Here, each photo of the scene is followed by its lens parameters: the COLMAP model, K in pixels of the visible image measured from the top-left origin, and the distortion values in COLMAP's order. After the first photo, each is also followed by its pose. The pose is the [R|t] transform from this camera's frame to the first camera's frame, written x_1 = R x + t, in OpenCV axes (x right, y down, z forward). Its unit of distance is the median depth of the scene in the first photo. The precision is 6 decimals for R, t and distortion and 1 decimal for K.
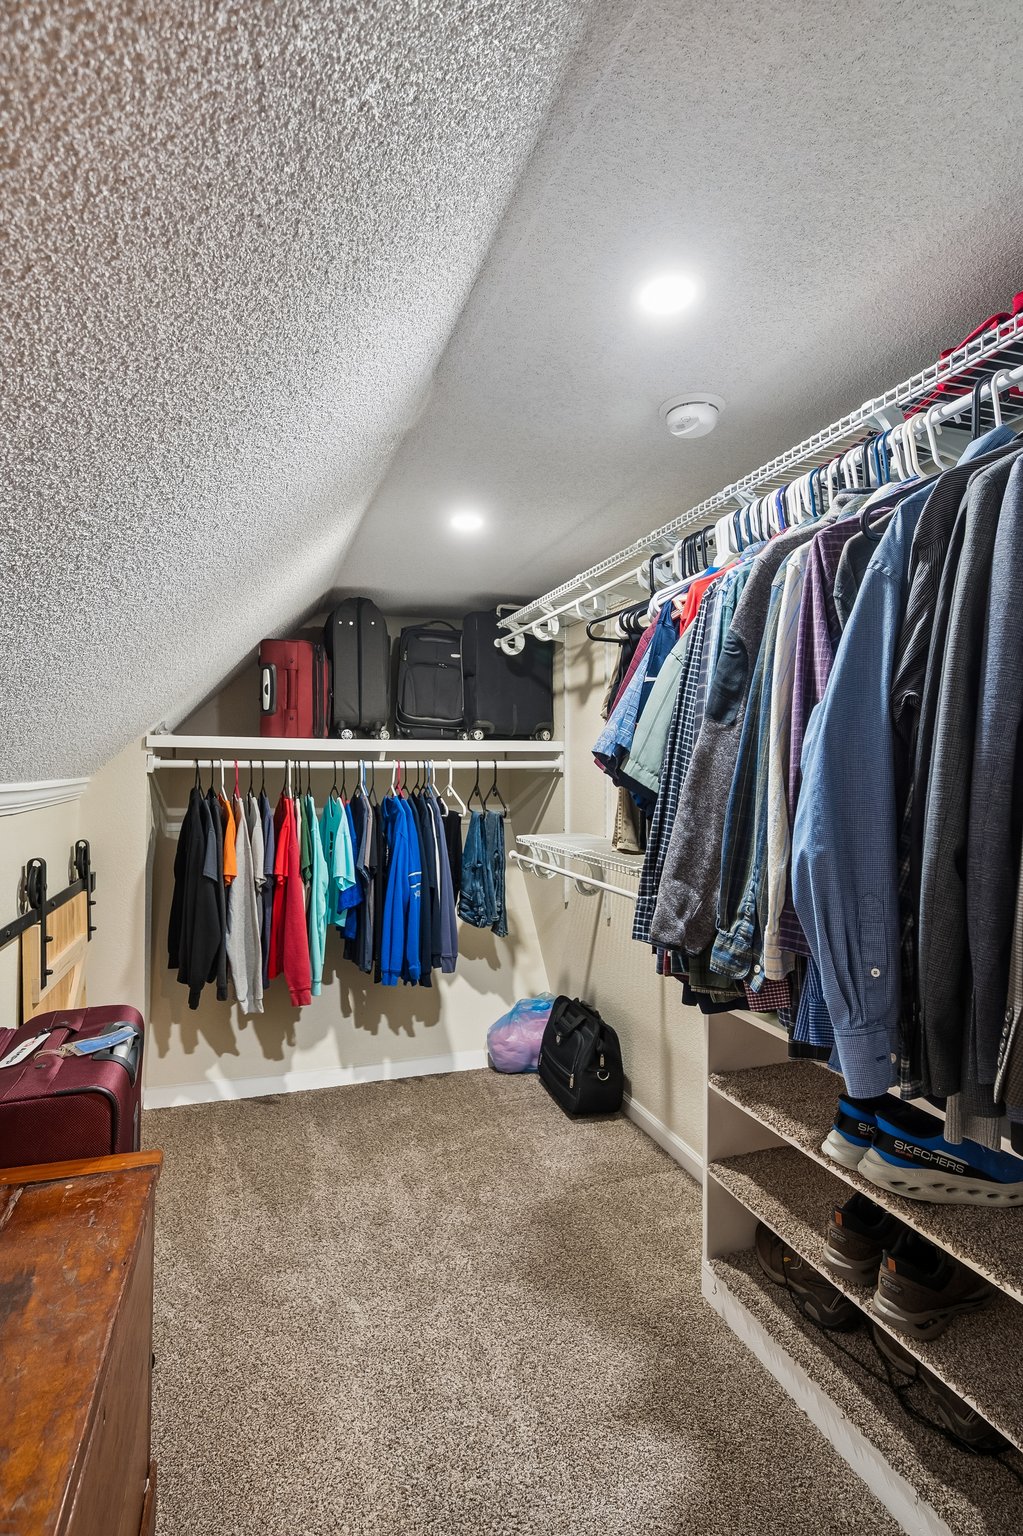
lens RADIAL K [[782.1, 0, 510.4], [0, 782.1, 767.1], [0, 0, 1]] dist [0.002597, 0.000287]
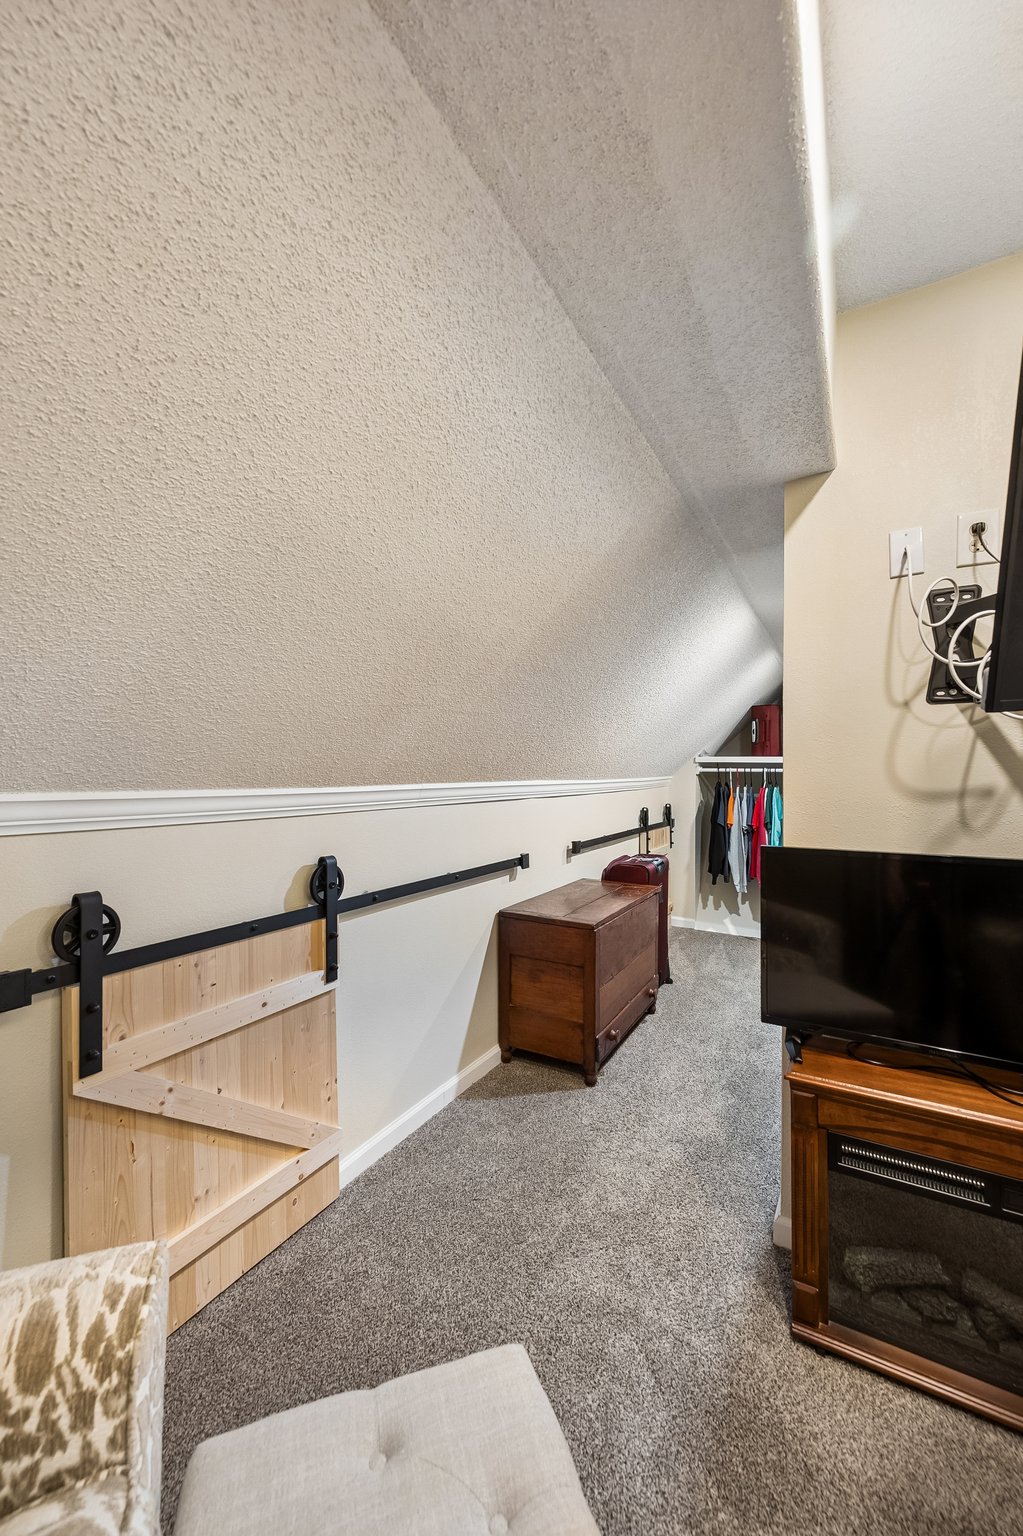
lens RADIAL K [[624.2, 0, 509.6], [0, 624.2, 769.9], [0, 0, 1]] dist [0.002578, 0.000362]
pose [[0.674840, -0.002499, -0.737959, 0.457407], [0.003231, 0.999995, -0.000432, -0.005593], [0.737957, -0.002093, 0.674845, -0.536567]]
